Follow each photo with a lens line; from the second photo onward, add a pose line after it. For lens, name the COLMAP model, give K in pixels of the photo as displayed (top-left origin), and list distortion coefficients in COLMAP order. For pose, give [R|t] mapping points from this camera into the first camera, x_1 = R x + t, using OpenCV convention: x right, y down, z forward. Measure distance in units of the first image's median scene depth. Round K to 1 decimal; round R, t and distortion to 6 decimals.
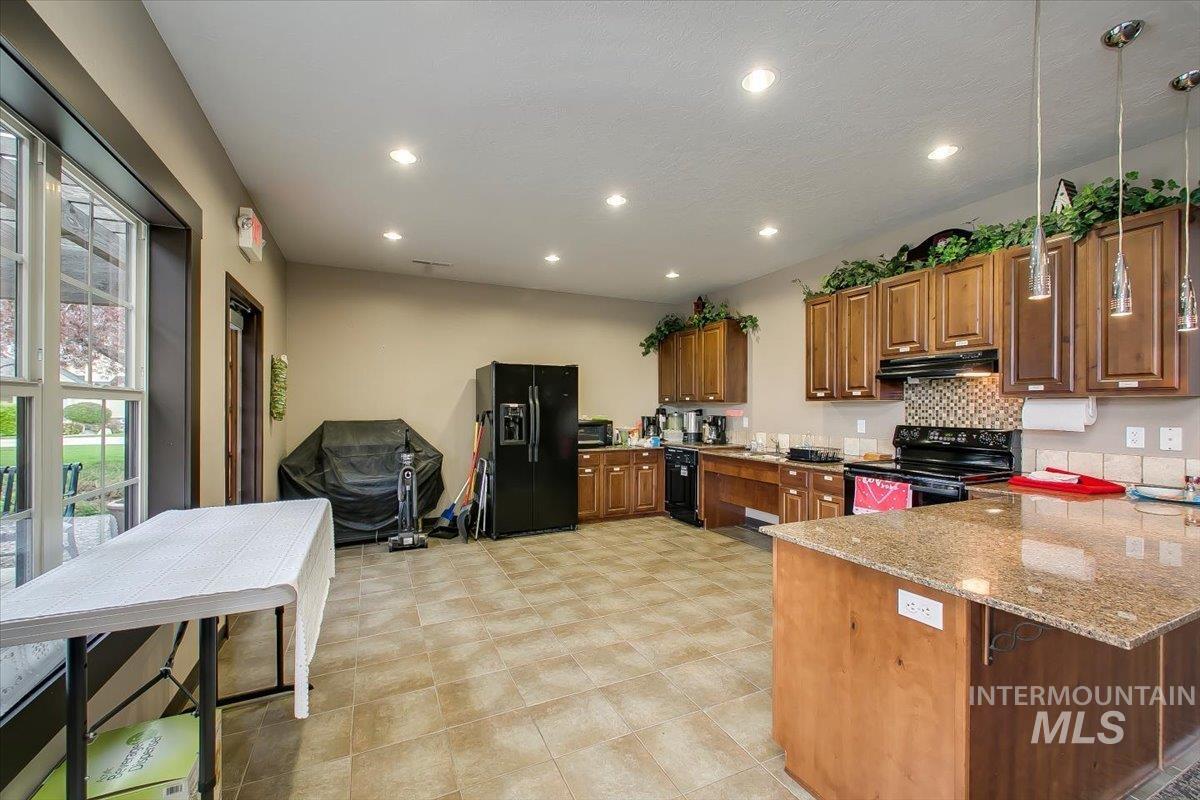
lens RADIAL K [[475.4, 0, 597.5], [0, 475.4, 412.9], [0, 0, 1]] dist [0.020307, -0.000088]
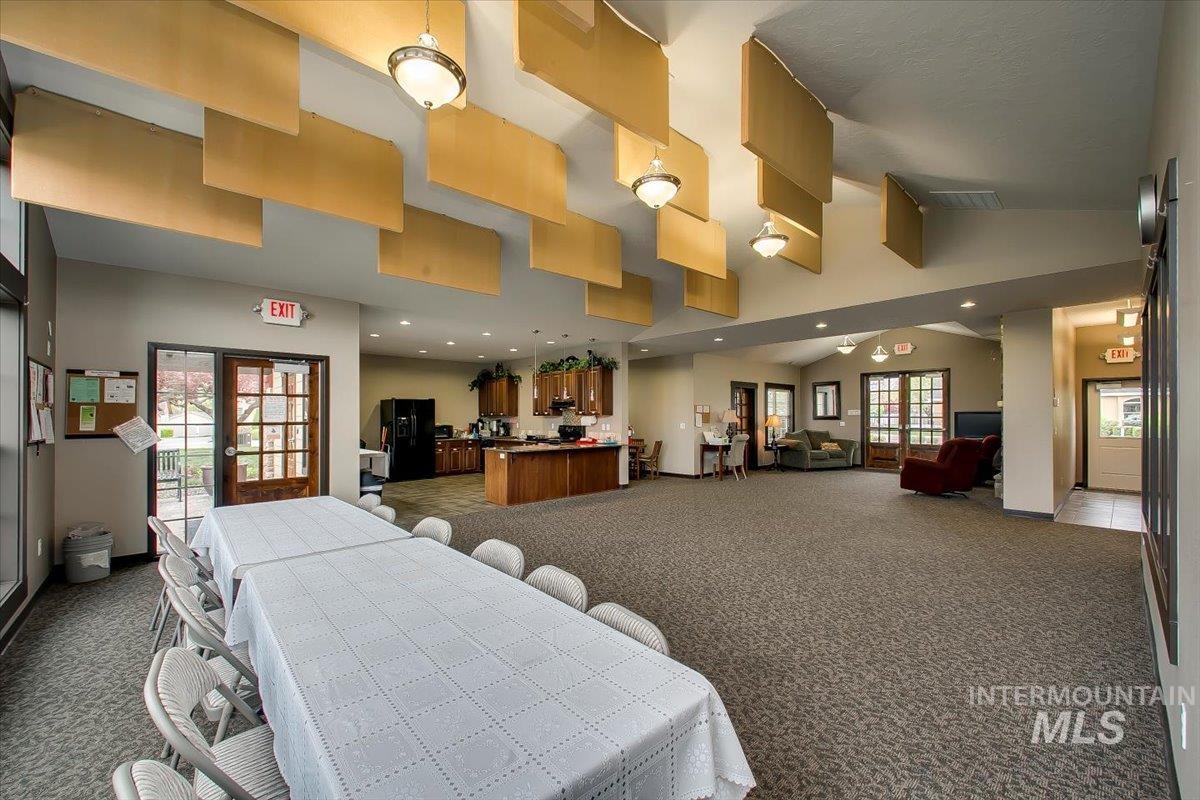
lens RADIAL K [[467.5, 0, 578.8], [0, 467.5, 416.6], [0, 0, 1]] dist [0.017442, -0.000022]
pose [[0.964926, -0.007326, 0.262420, 0.027166], [0.010013, 0.999910, -0.008903, 0.001616], [-0.262331, 0.011218, 0.964913, -1.056622]]
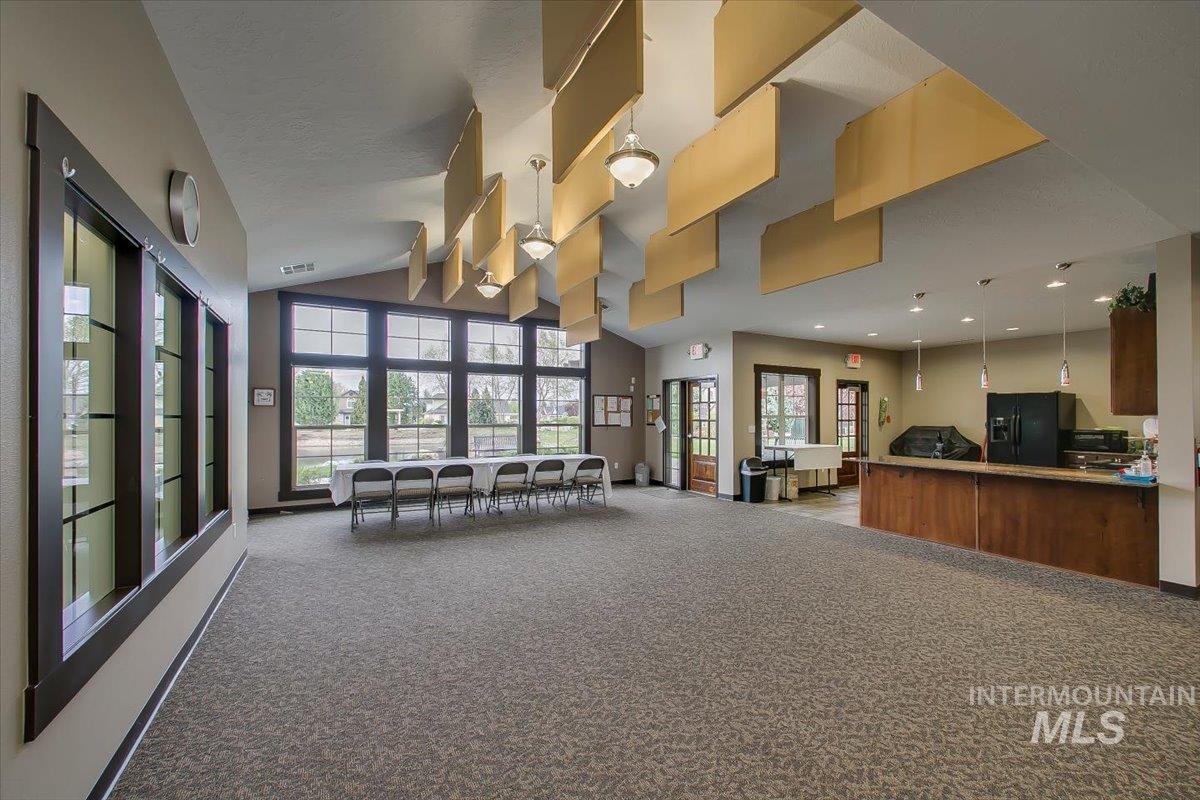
lens RADIAL K [[475.4, 0, 597.5], [0, 475.4, 412.9], [0, 0, 1]] dist [0.020307, -0.000088]
pose [[0.059478, -0.011901, -0.998159, 1.225193], [-0.008829, 0.999884, -0.012448, -0.000272], [0.998191, 0.009553, 0.059366, -0.401799]]
